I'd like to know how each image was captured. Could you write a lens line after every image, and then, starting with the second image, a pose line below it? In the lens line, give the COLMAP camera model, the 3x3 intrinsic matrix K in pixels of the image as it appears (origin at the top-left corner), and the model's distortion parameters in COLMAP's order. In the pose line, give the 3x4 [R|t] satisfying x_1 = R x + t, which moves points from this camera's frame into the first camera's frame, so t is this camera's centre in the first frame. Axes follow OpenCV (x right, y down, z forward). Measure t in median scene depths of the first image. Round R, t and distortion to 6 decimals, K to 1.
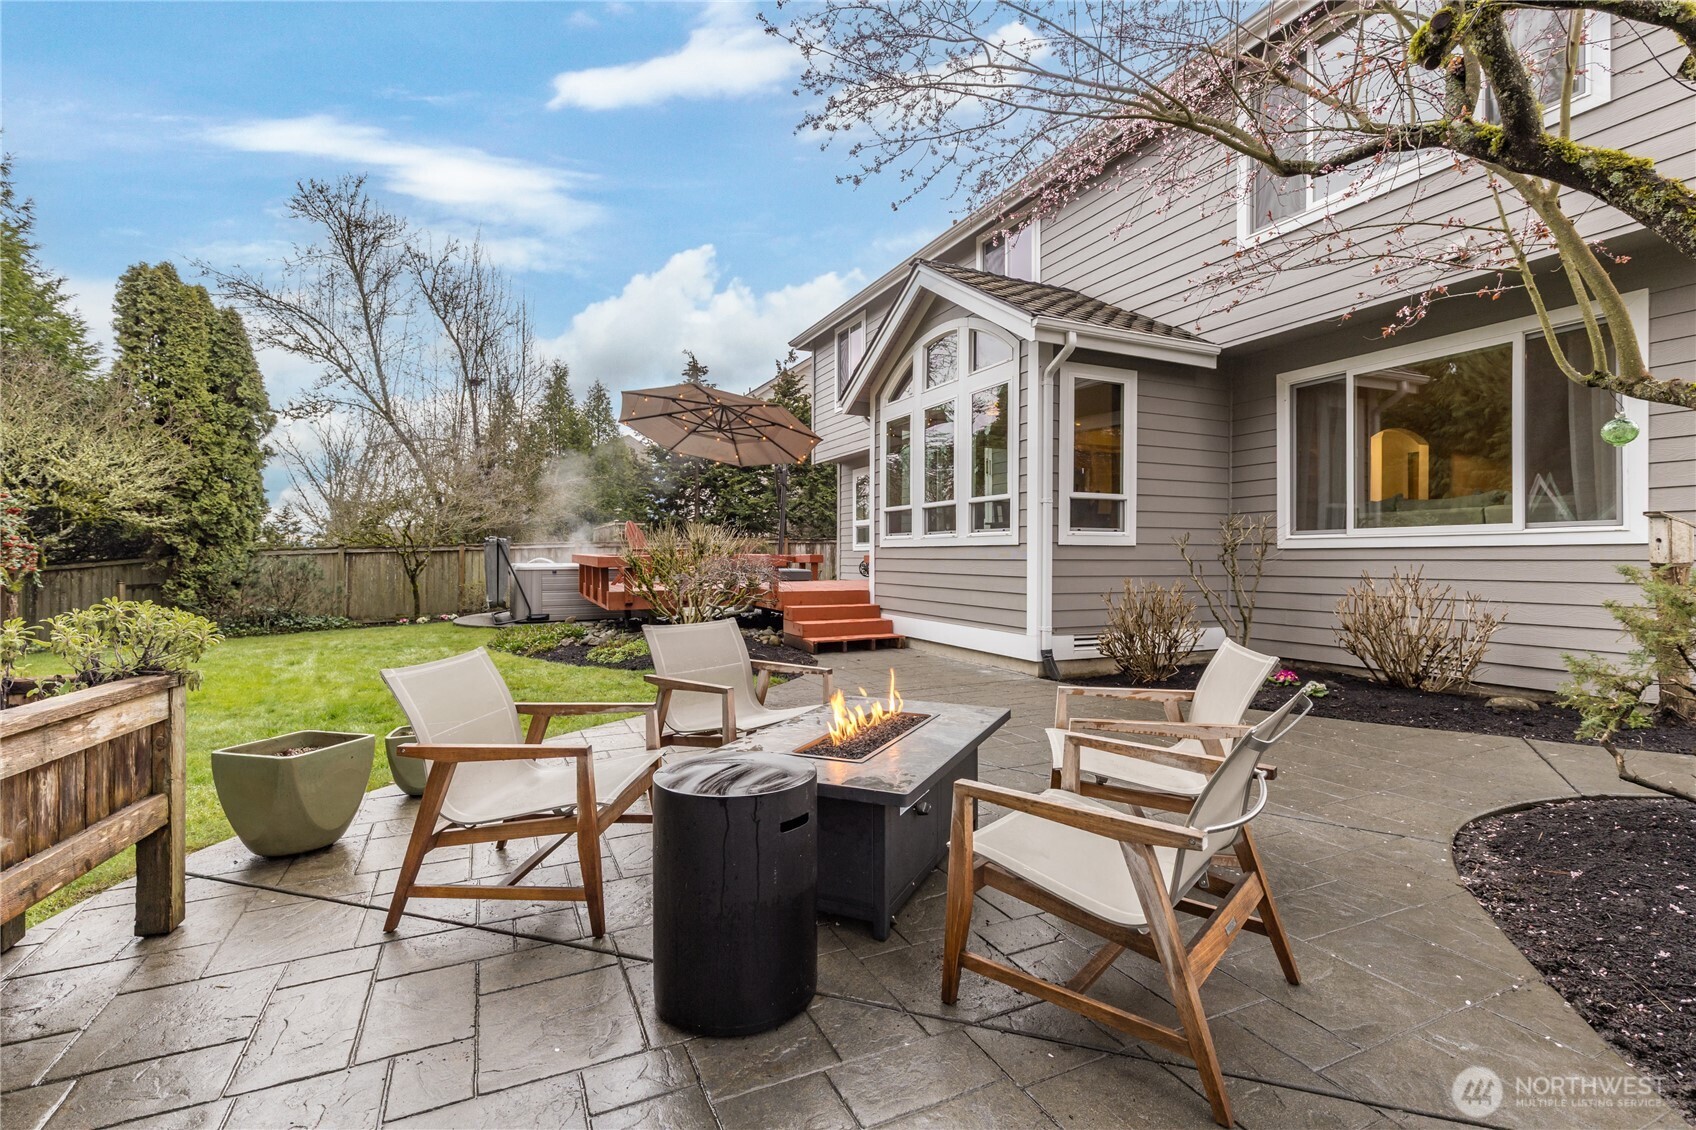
lens RADIAL K [[758.7, 0, 845.7], [0, 758.7, 542.3], [0, 0, 1]] dist [0.000155, 0.000080]
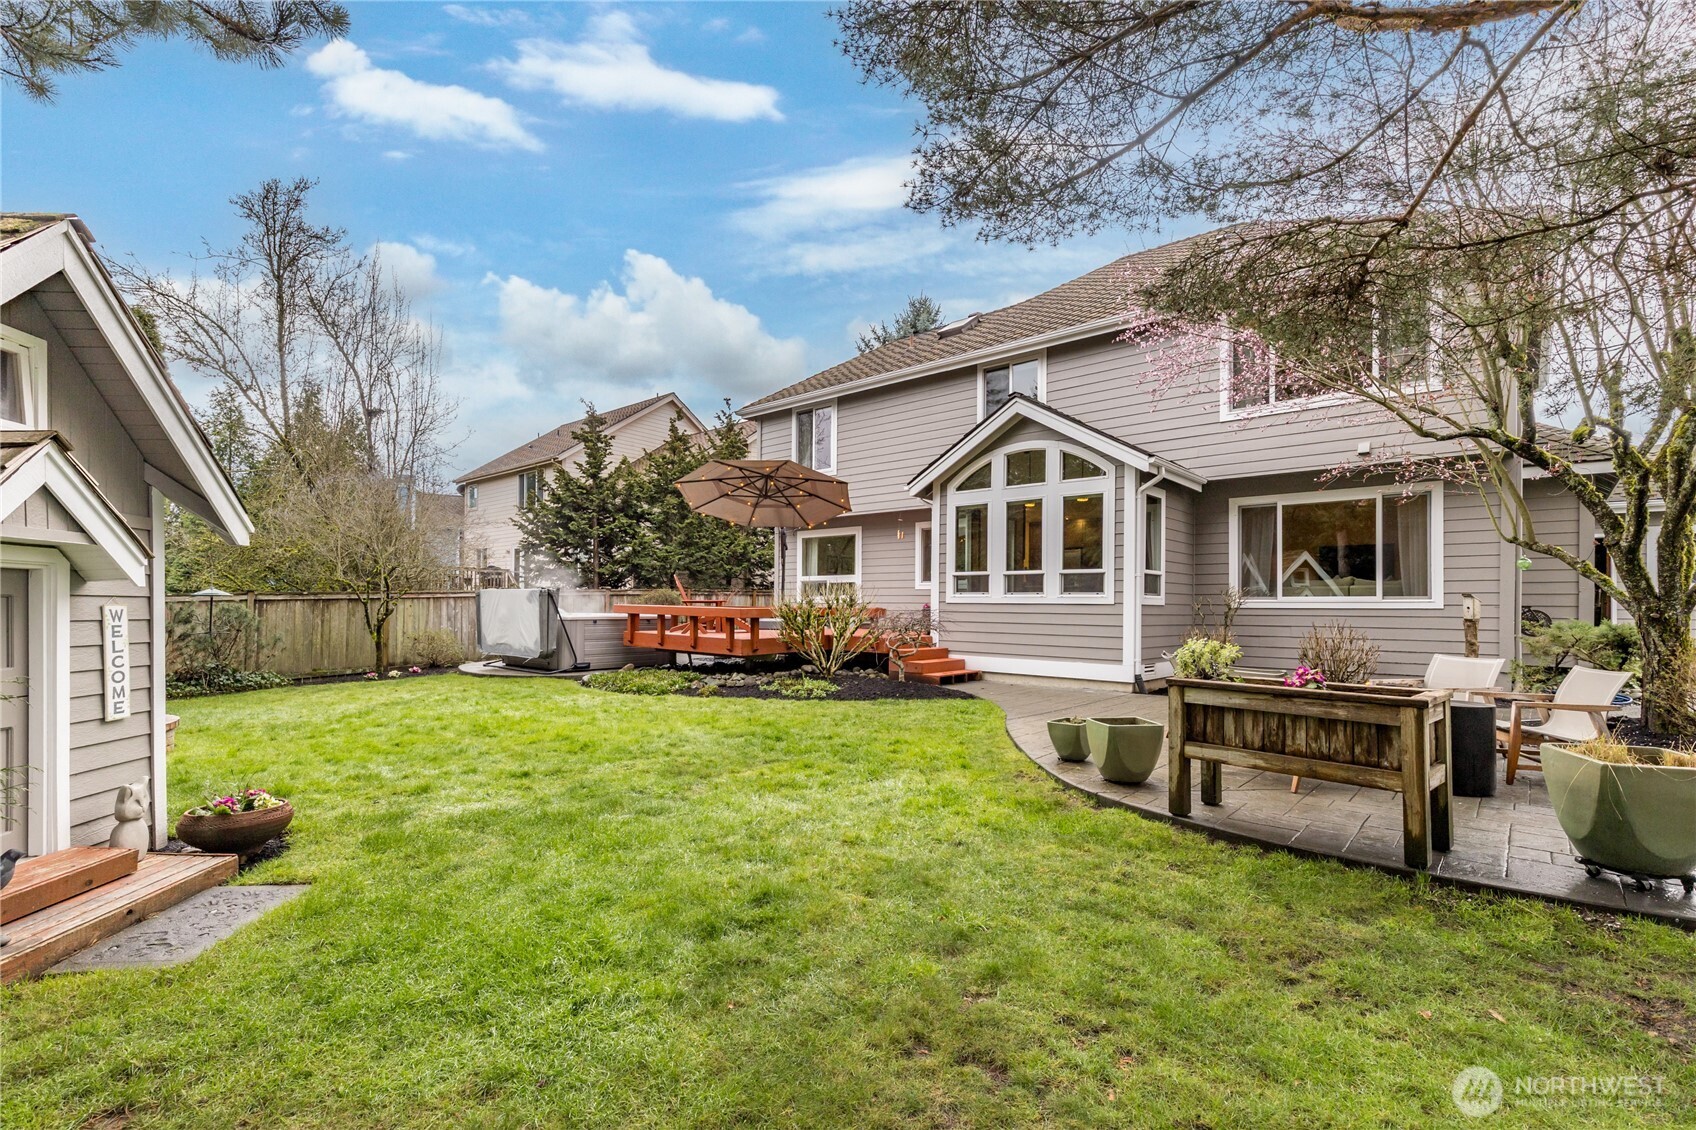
lens RADIAL K [[752.4, 0, 848.0], [0, 752.4, 565.0], [0, 0, 1]] dist [0.000807, 0.000133]
pose [[0.917408, 0.029701, 0.396839, -0.795388], [-0.015998, 0.999157, -0.037797, -0.008463], [-0.397627, 0.028327, 0.917110, -0.132032]]
